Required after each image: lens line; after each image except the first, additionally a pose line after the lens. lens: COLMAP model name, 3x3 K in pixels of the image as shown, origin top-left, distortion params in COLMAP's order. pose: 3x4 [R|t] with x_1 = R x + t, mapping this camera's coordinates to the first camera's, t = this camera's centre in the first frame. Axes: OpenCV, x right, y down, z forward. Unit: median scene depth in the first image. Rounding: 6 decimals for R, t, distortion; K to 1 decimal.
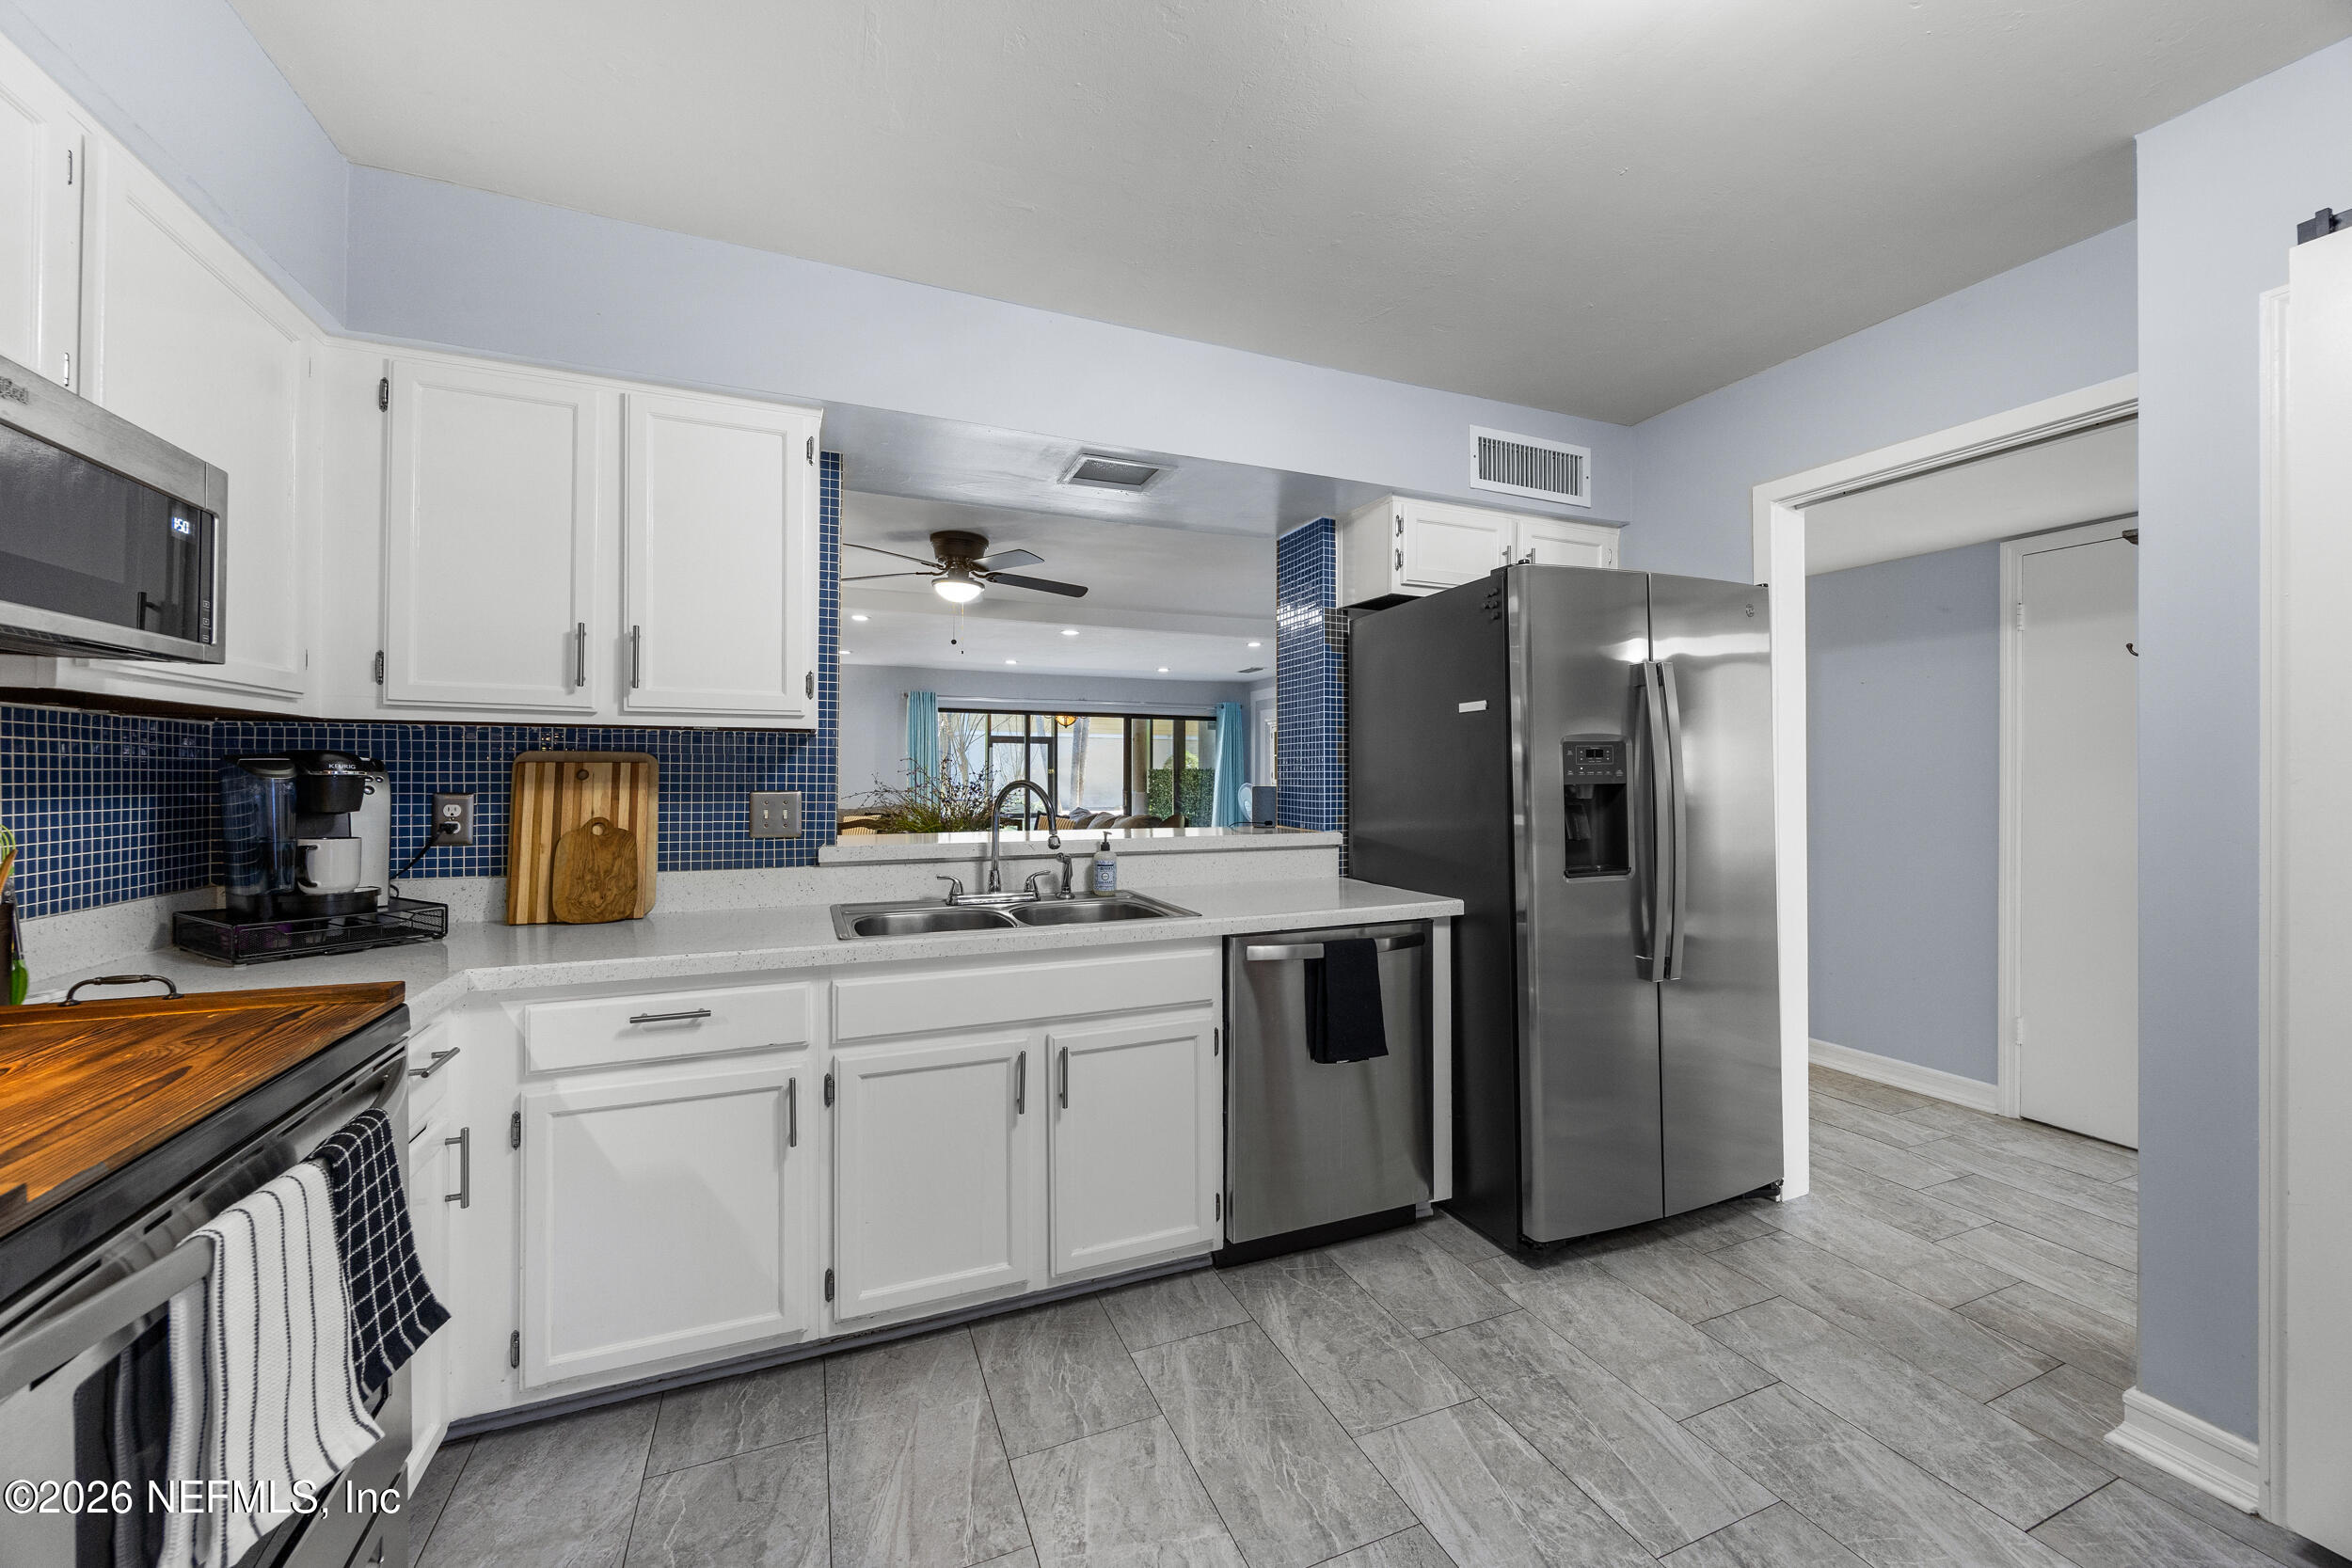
lens RADIAL K [[889.1, 0, 1175.1], [0, 889.1, 776.4], [0, 0, 1]] dist [-0.002984, 0.000018]
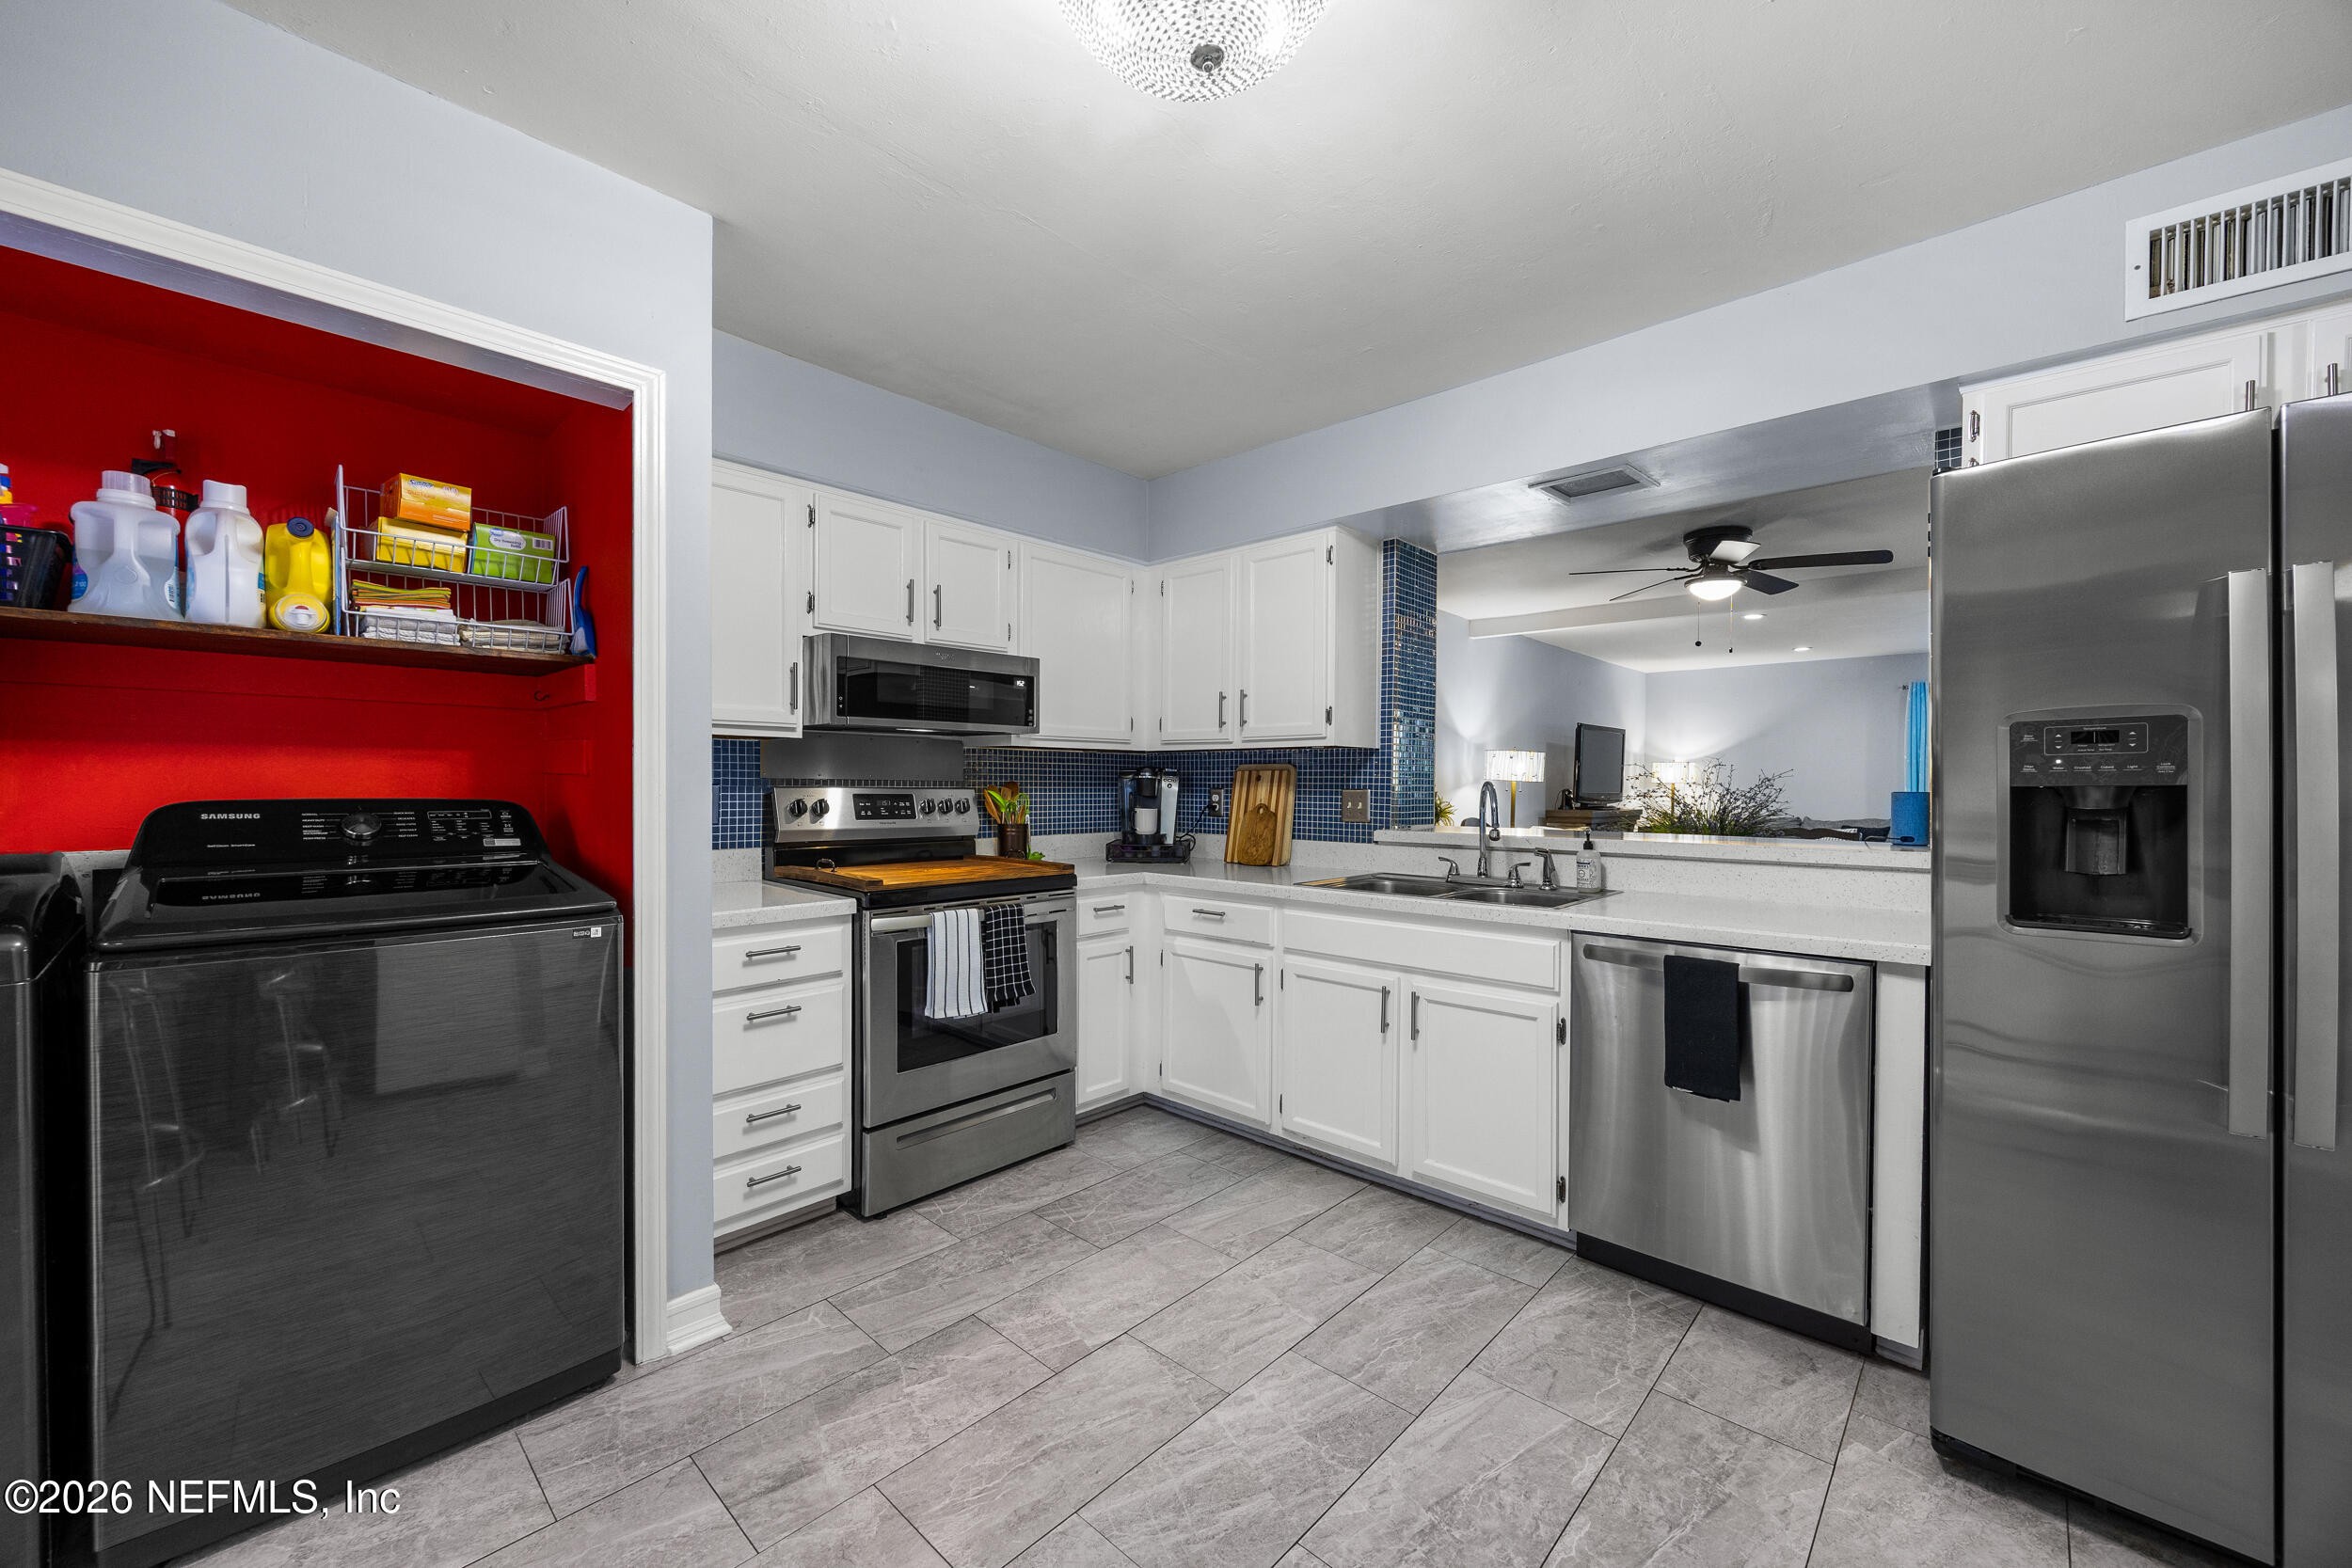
lens RADIAL K [[889.1, 0, 1189.0], [0, 889.1, 800.3], [0, 0, 1]] dist [-0.002984, 0.000018]
pose [[0.426639, 0.017789, -0.904247, 0.777614], [-0.004190, 0.999835, 0.017692, 0.010656], [0.904412, -0.003759, 0.426643, 0.155556]]
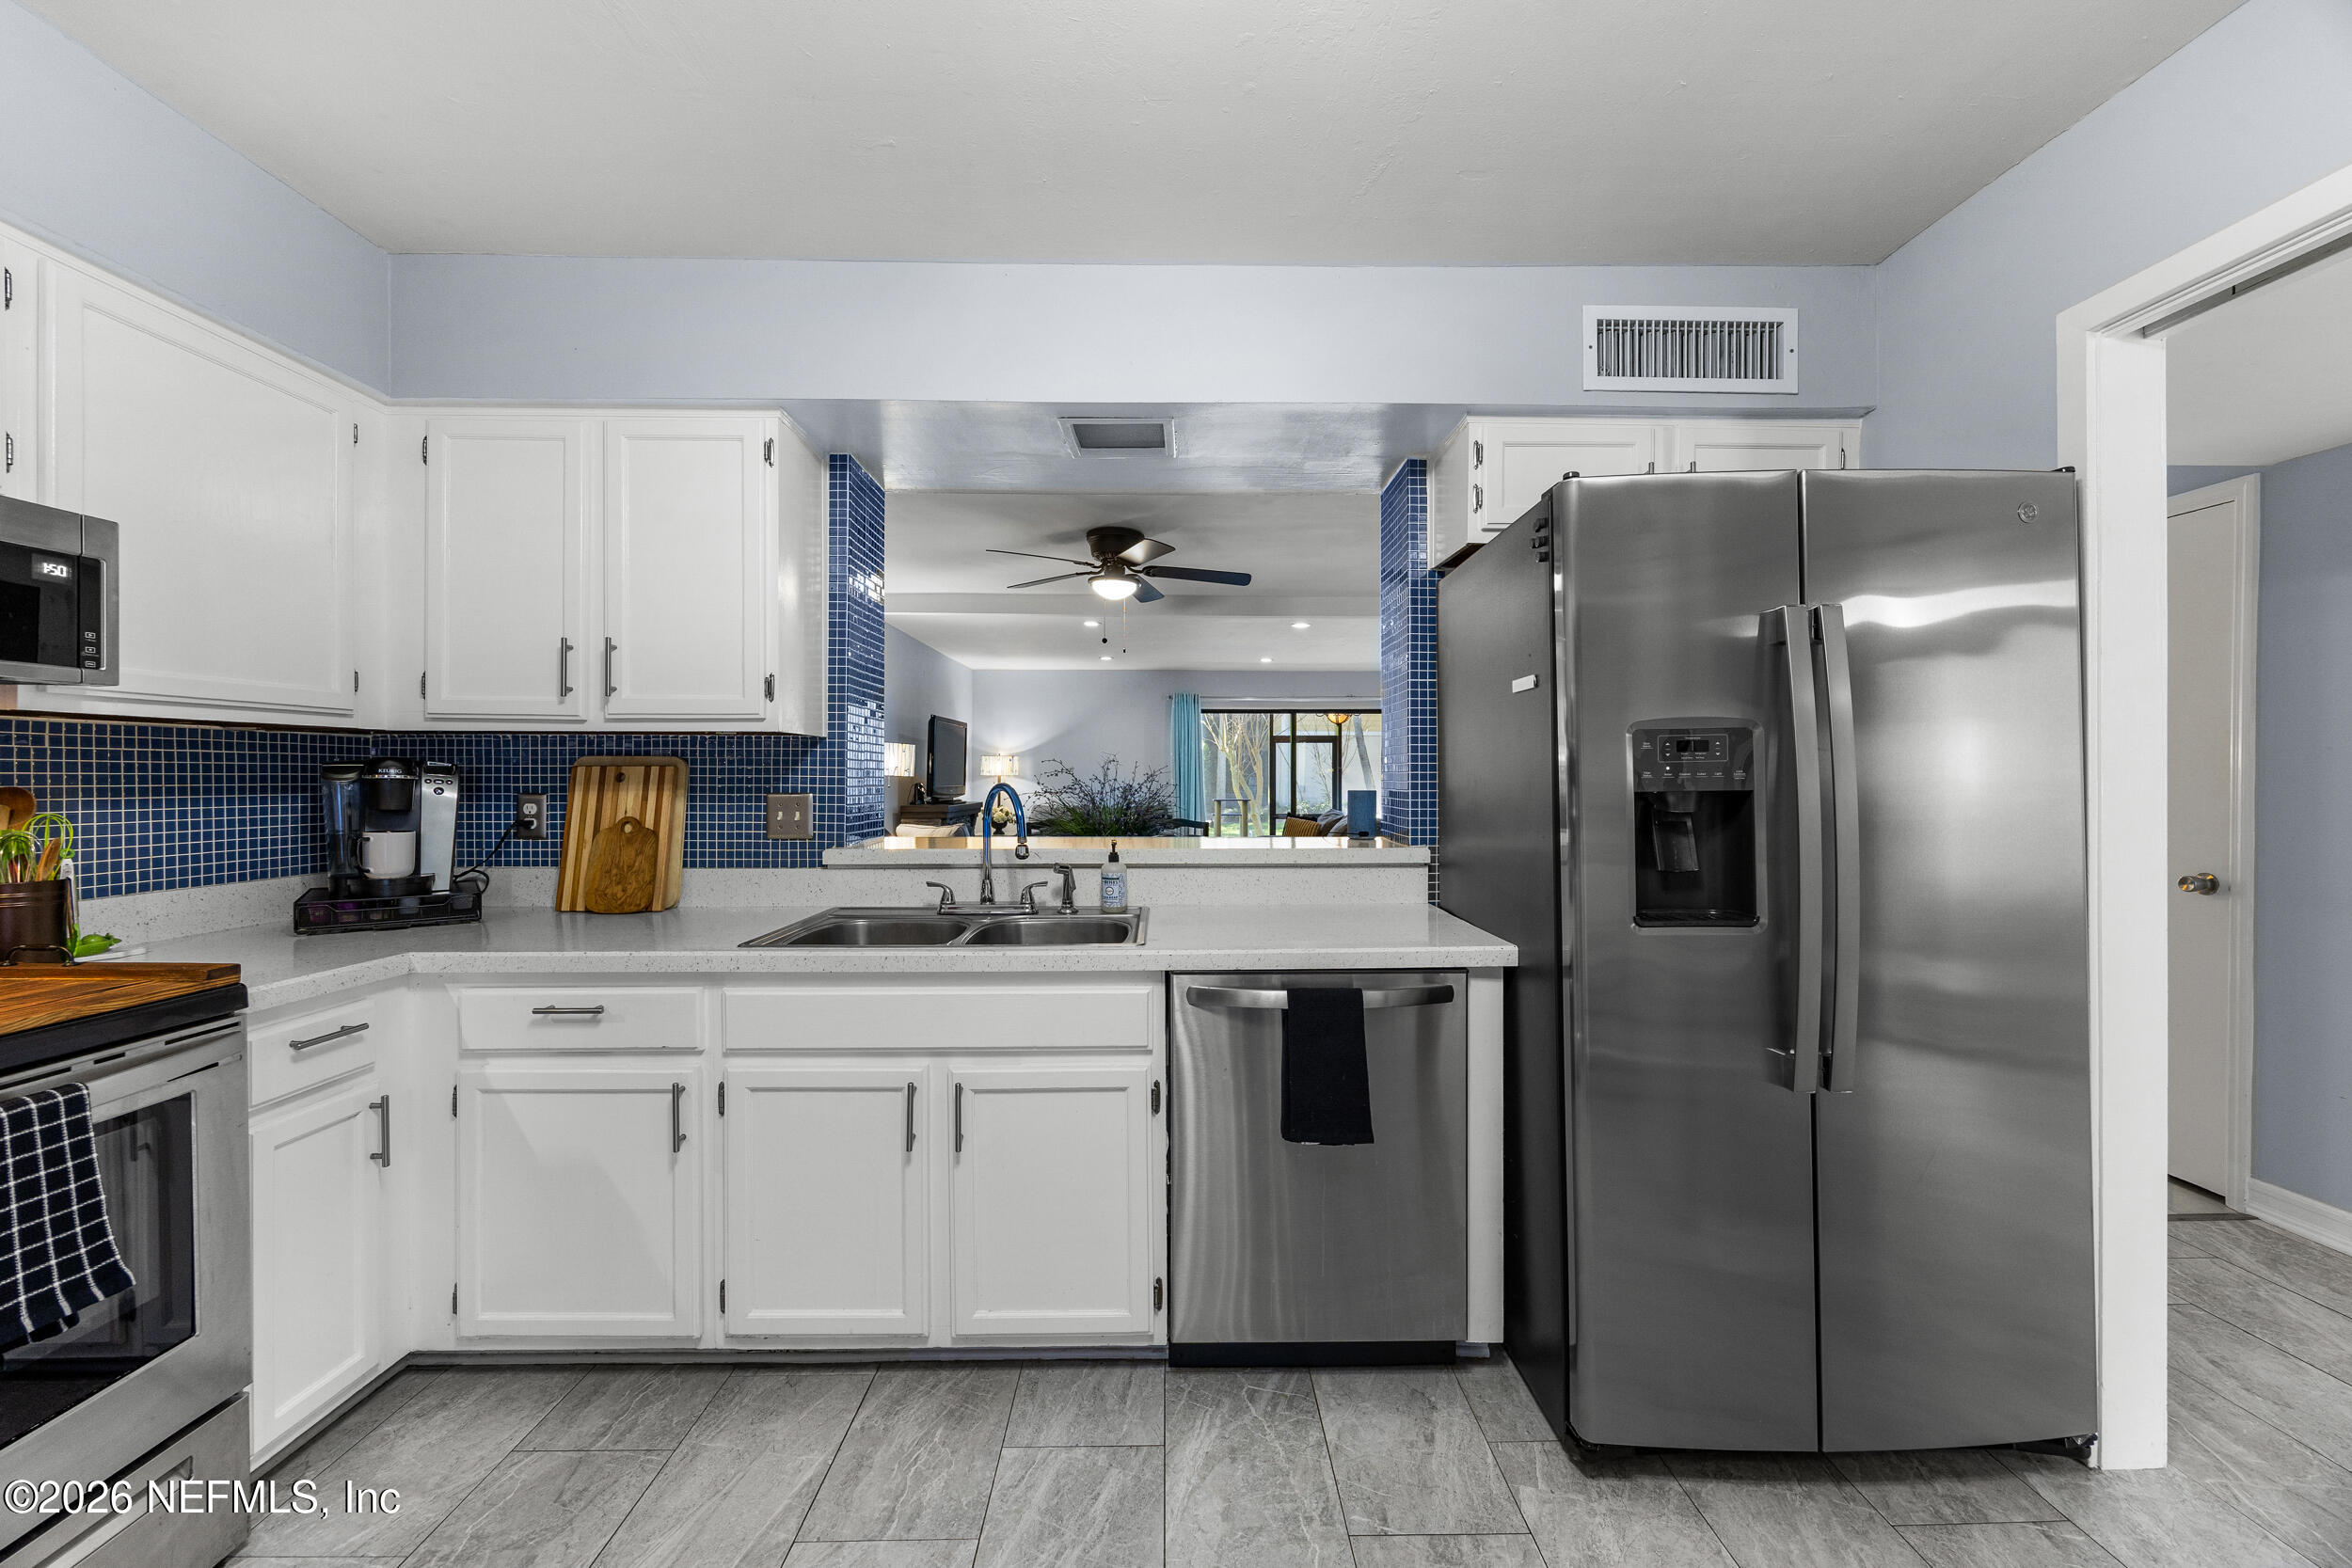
lens RADIAL K [[889.1, 0, 1171.4], [0, 889.1, 783.1], [0, 0, 1]] dist [-0.002984, 0.000018]
pose [[0.929444, 0.002444, -0.368954, 0.357499], [0.000351, 0.999972, 0.007509, -0.002694], [0.368962, -0.007109, 0.929417, 0.225042]]
